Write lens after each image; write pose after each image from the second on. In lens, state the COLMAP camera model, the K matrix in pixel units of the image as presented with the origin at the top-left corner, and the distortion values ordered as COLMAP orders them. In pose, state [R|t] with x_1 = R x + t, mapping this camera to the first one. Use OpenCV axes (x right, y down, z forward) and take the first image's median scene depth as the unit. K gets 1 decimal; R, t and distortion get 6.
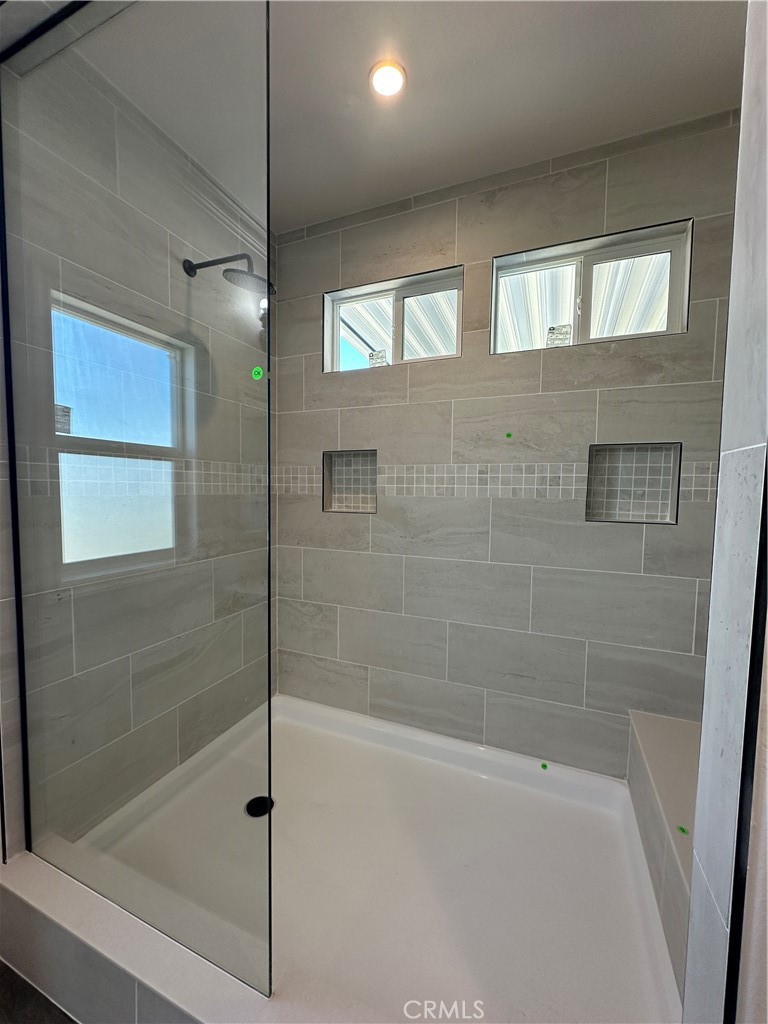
lens RADIAL K [[412.0, 0, 384.0], [0, 412.0, 512.0], [0, 0, 1]] dist [-0.001760, -0.000325]
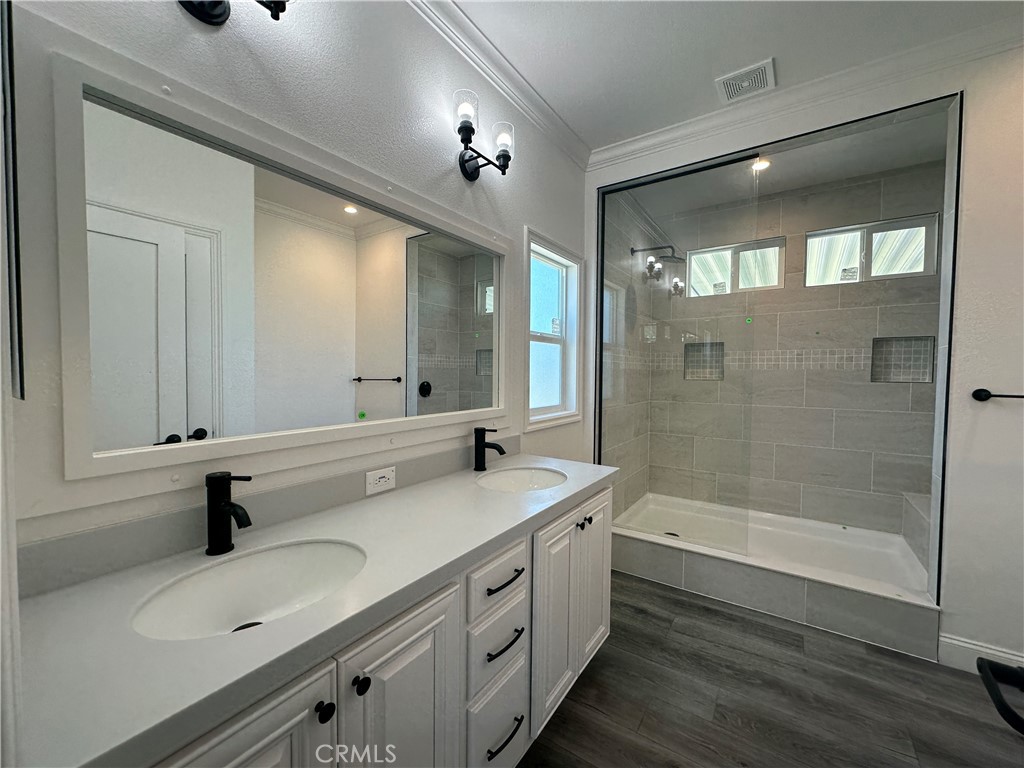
lens RADIAL K [[412.0, 0, 512.0], [0, 412.0, 384.0], [0, 0, 1]] dist [-0.001760, -0.000325]
pose [[0.980464, -0.001241, -0.196695, -0.611547], [-0.004459, 0.999583, -0.028535, 0.081466], [0.196648, 0.028854, 0.980049, -0.931834]]
